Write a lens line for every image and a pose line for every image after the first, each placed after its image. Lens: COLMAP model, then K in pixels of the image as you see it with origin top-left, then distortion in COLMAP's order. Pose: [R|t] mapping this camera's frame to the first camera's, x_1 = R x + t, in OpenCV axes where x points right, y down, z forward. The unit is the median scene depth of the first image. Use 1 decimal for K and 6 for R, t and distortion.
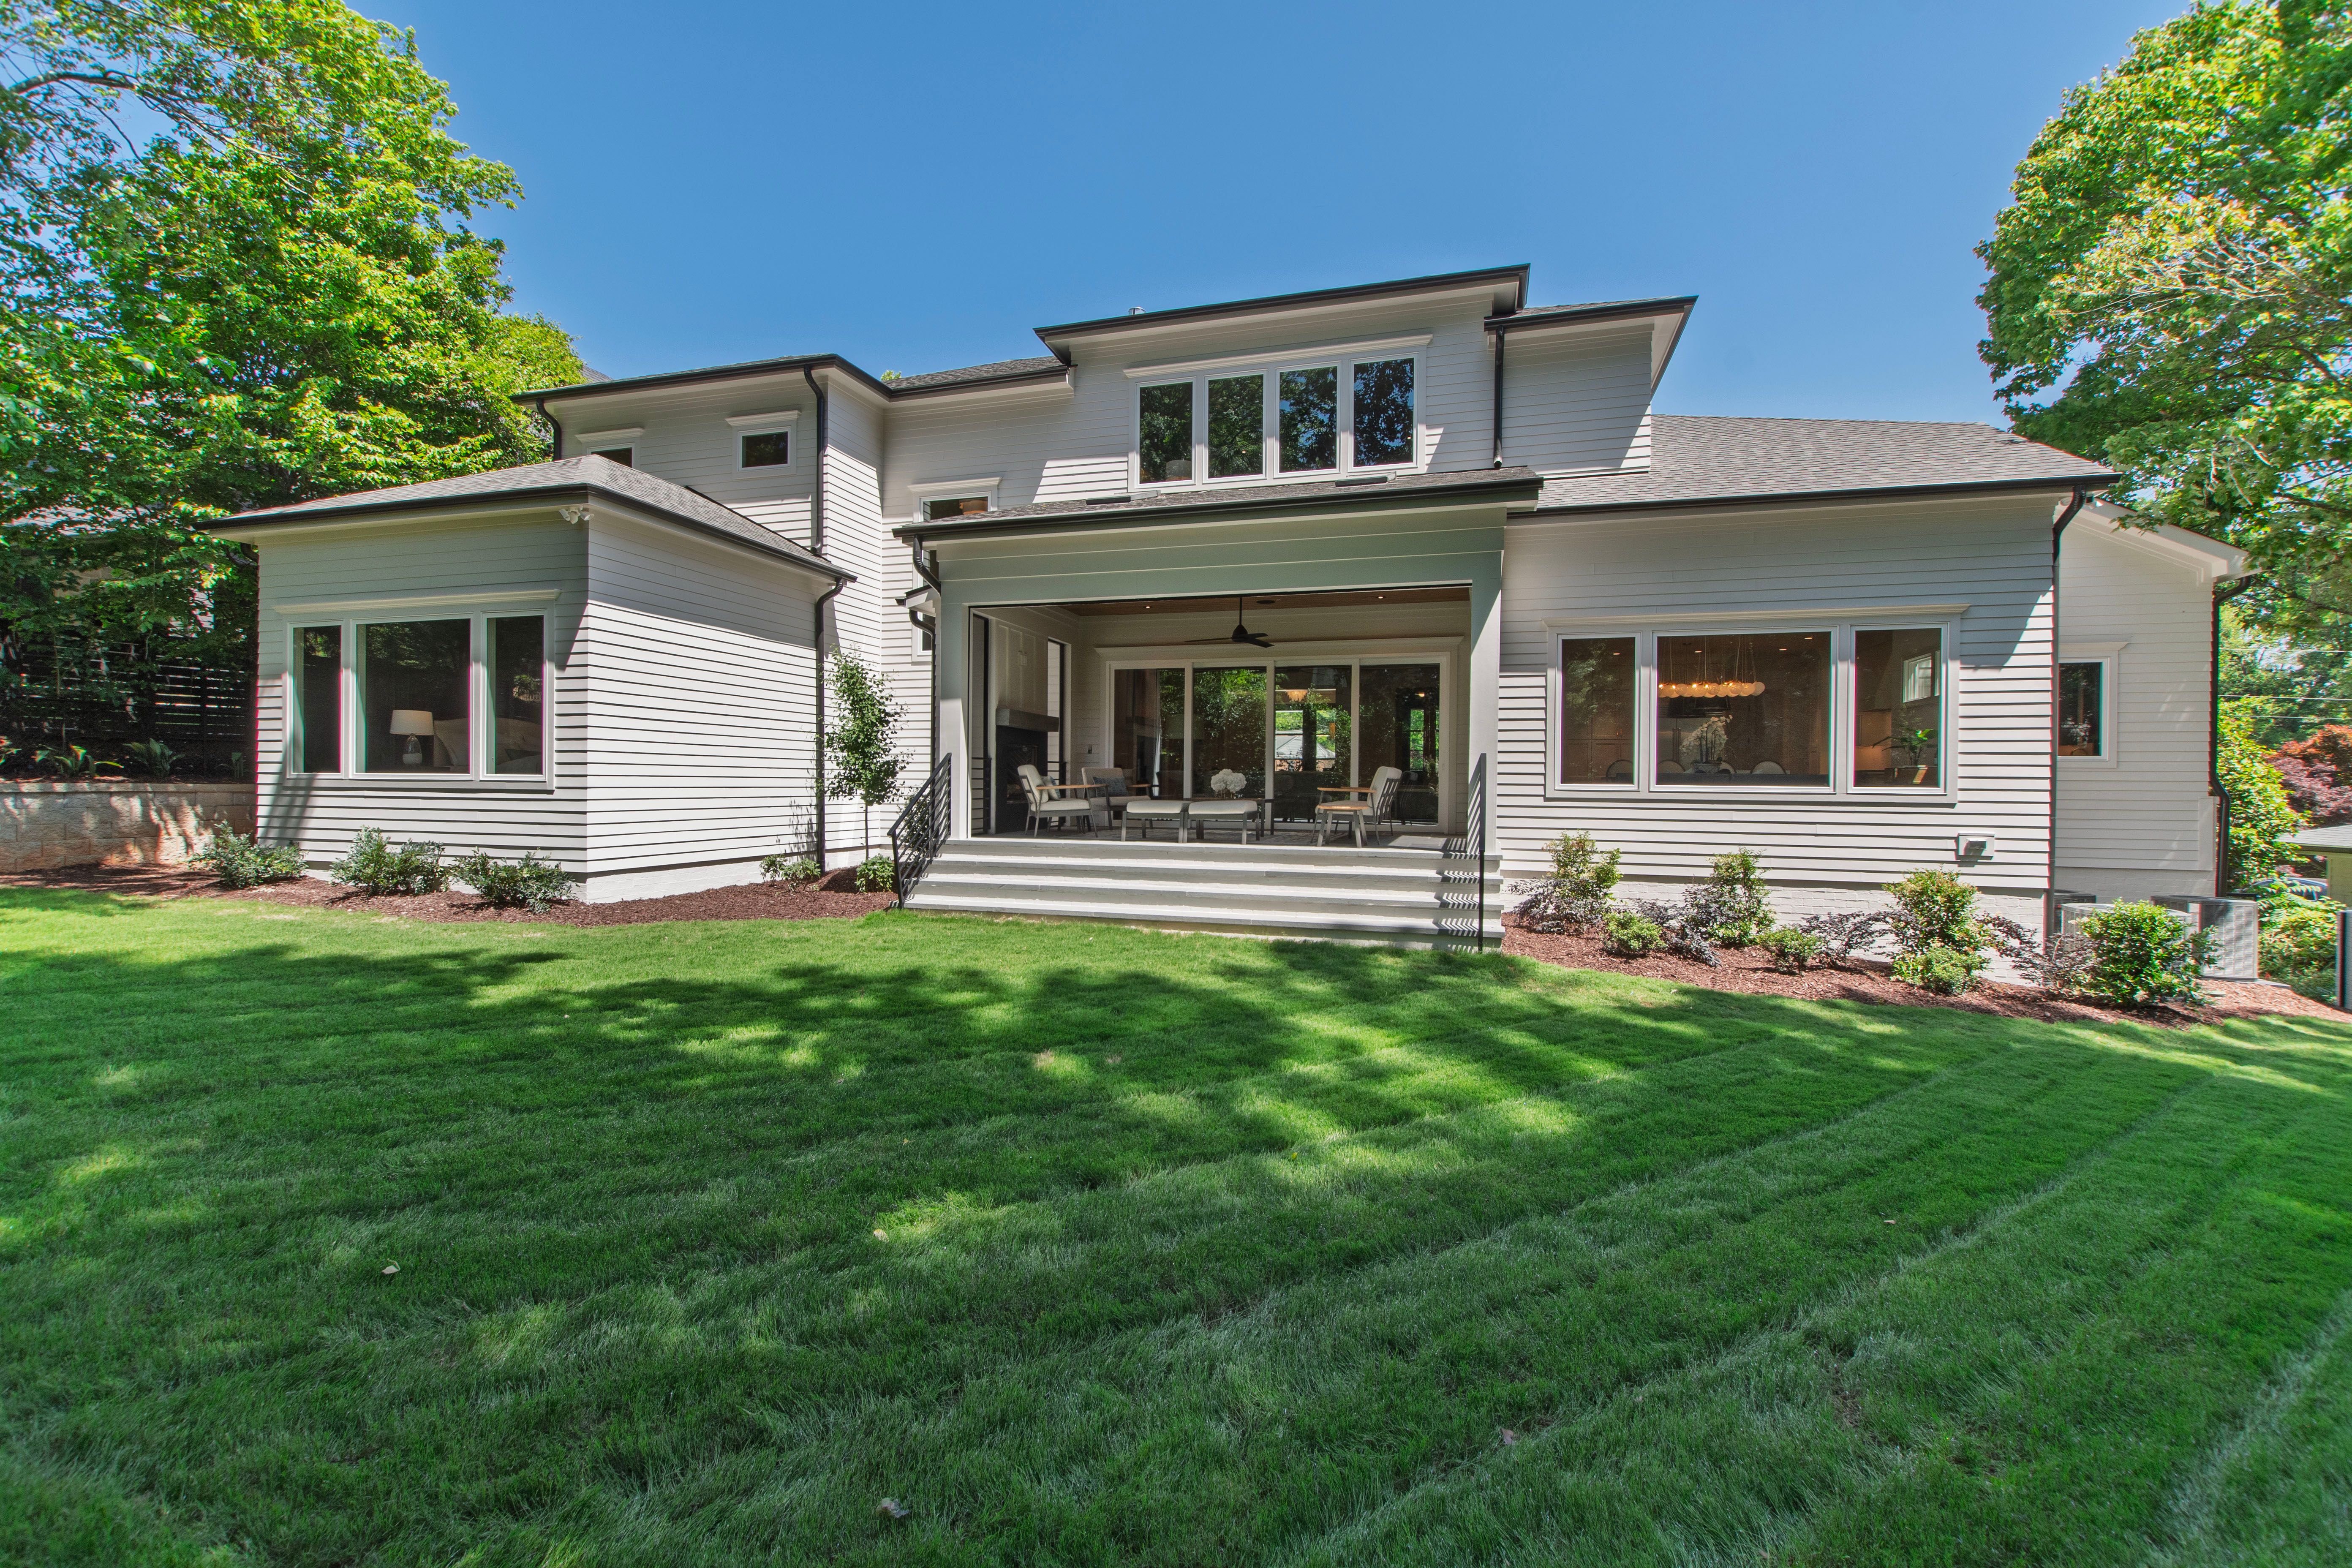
lens RADIAL K [[1017.9, 0, 1176.0], [0, 1017.9, 784.0], [0, 0, 1]] dist [0.000776, -0.000177]
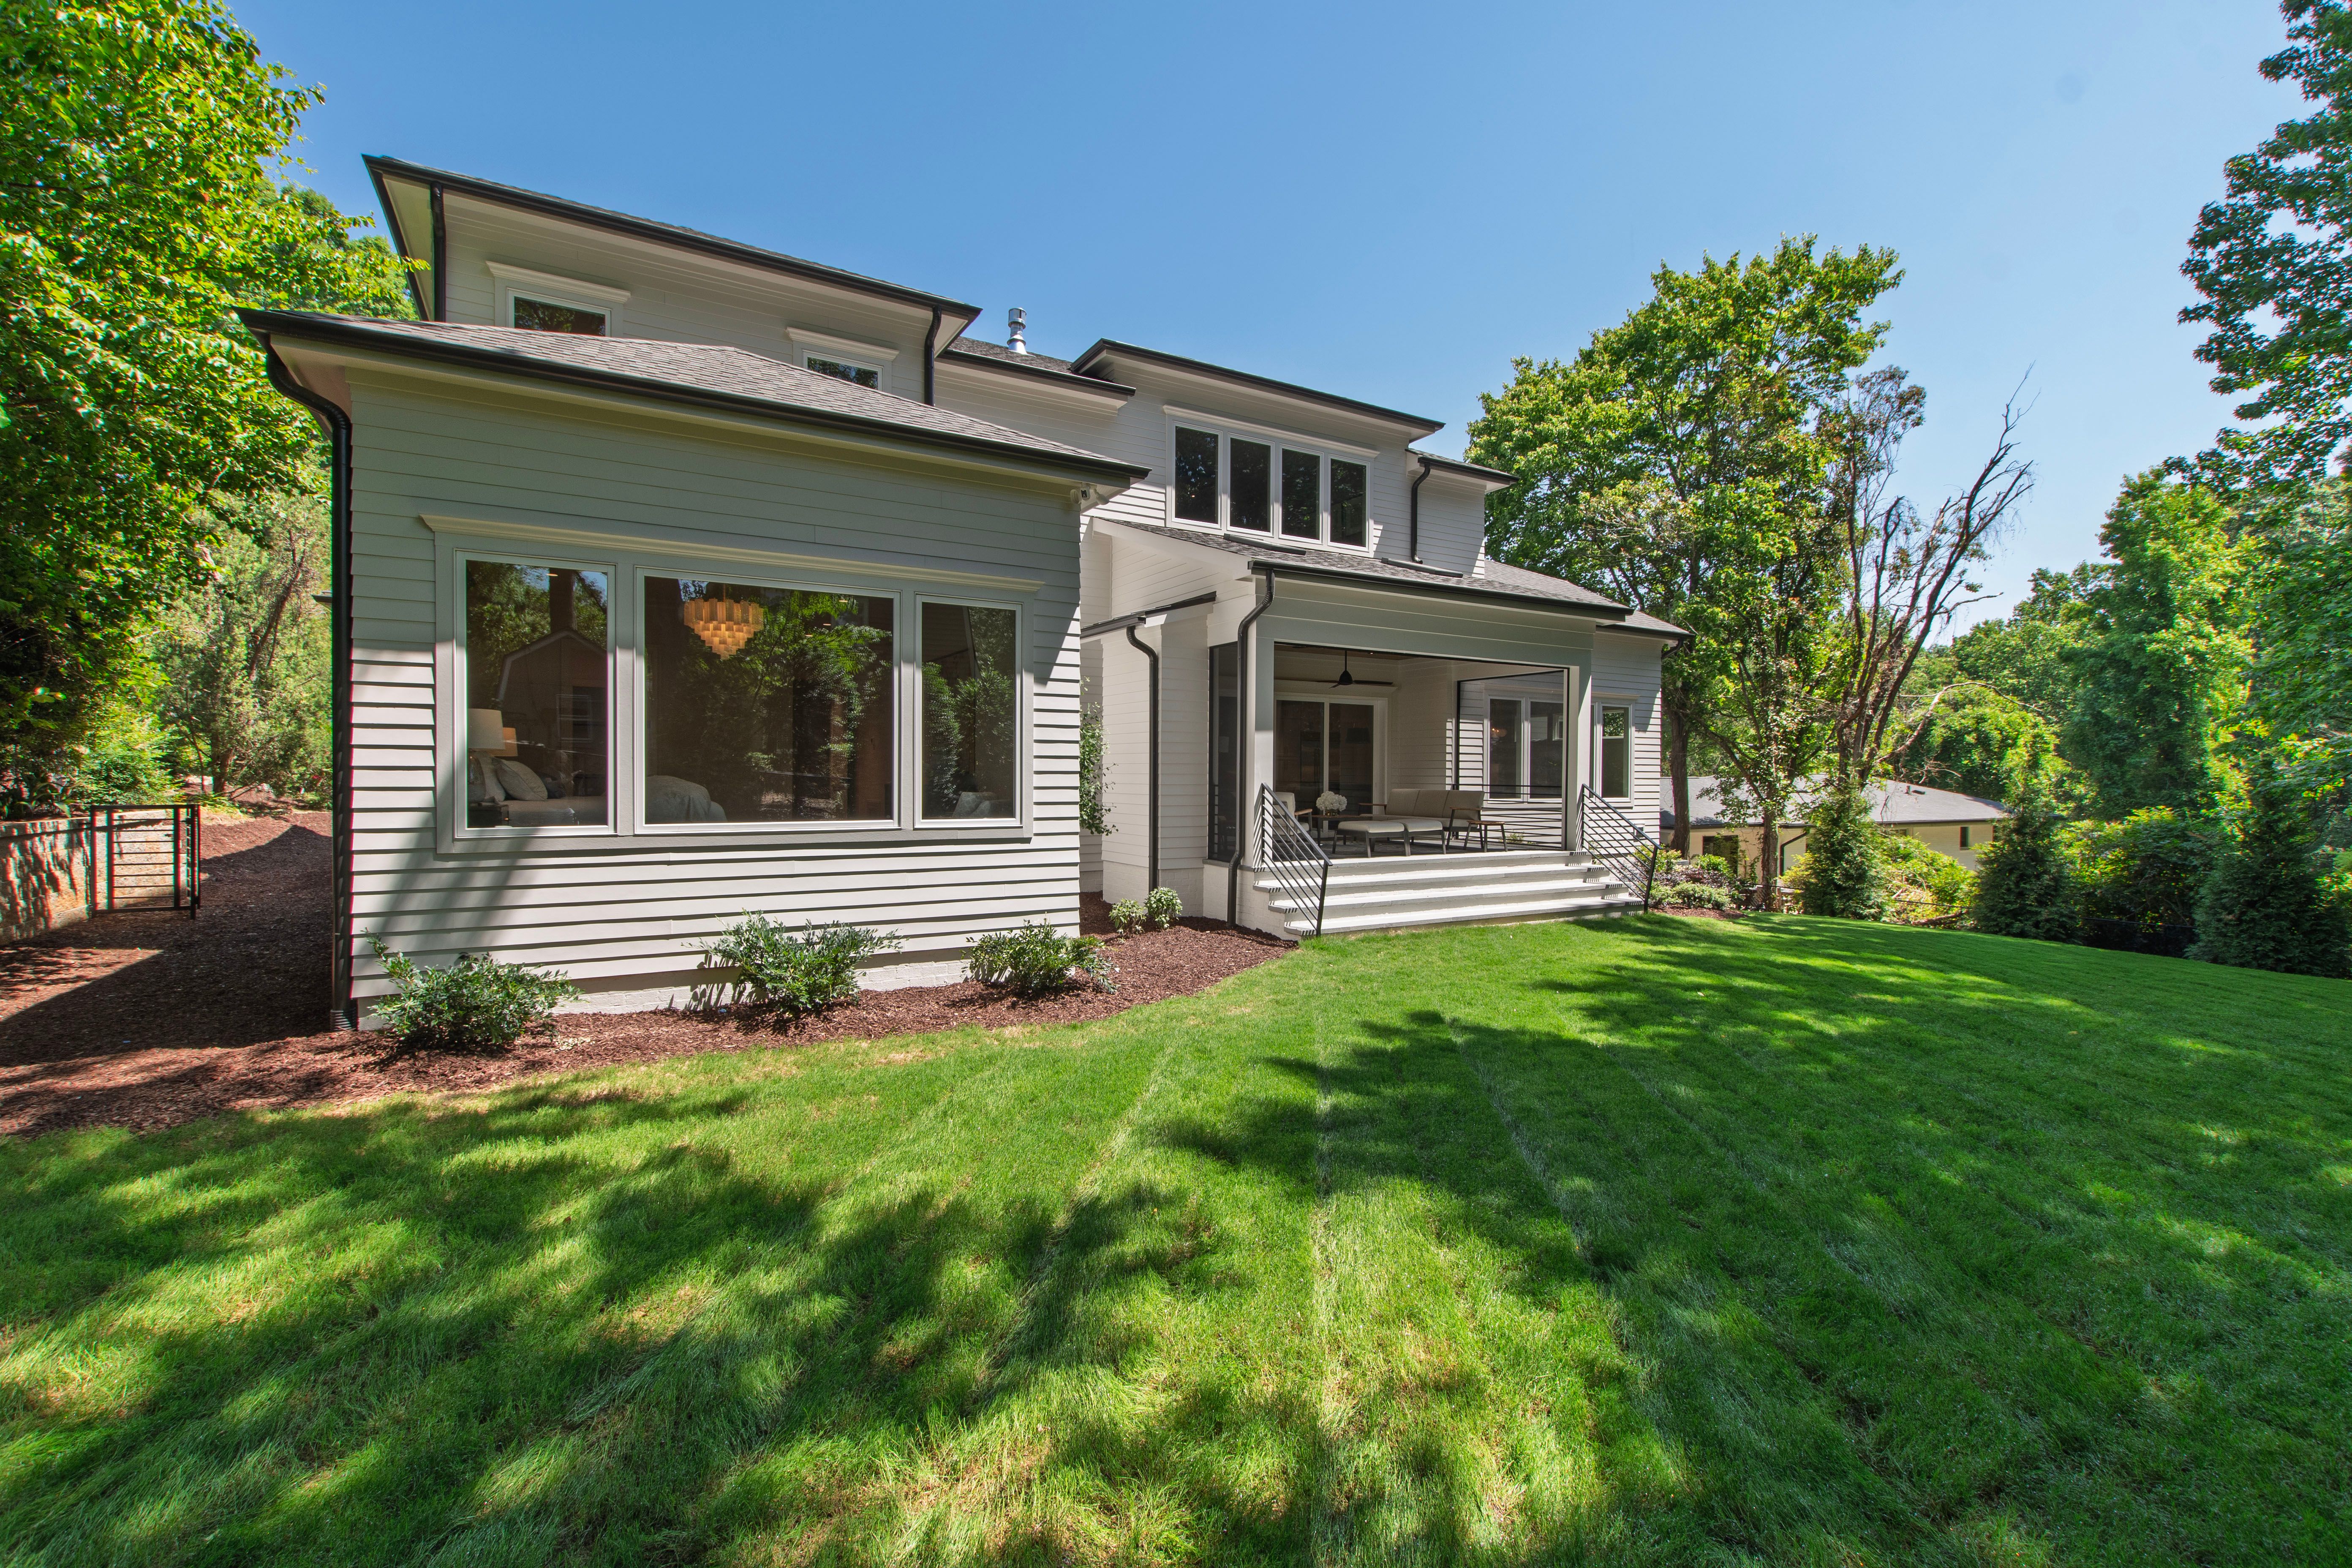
lens RADIAL K [[1017.9, 0, 1176.0], [0, 1017.9, 784.0], [0, 0, 1]] dist [0.000776, -0.000177]
pose [[0.686456, -0.008269, 0.727124, -0.943050], [0.004057, 0.999963, 0.007542, -0.034659], [-0.727160, -0.002227, 0.686464, 0.331335]]
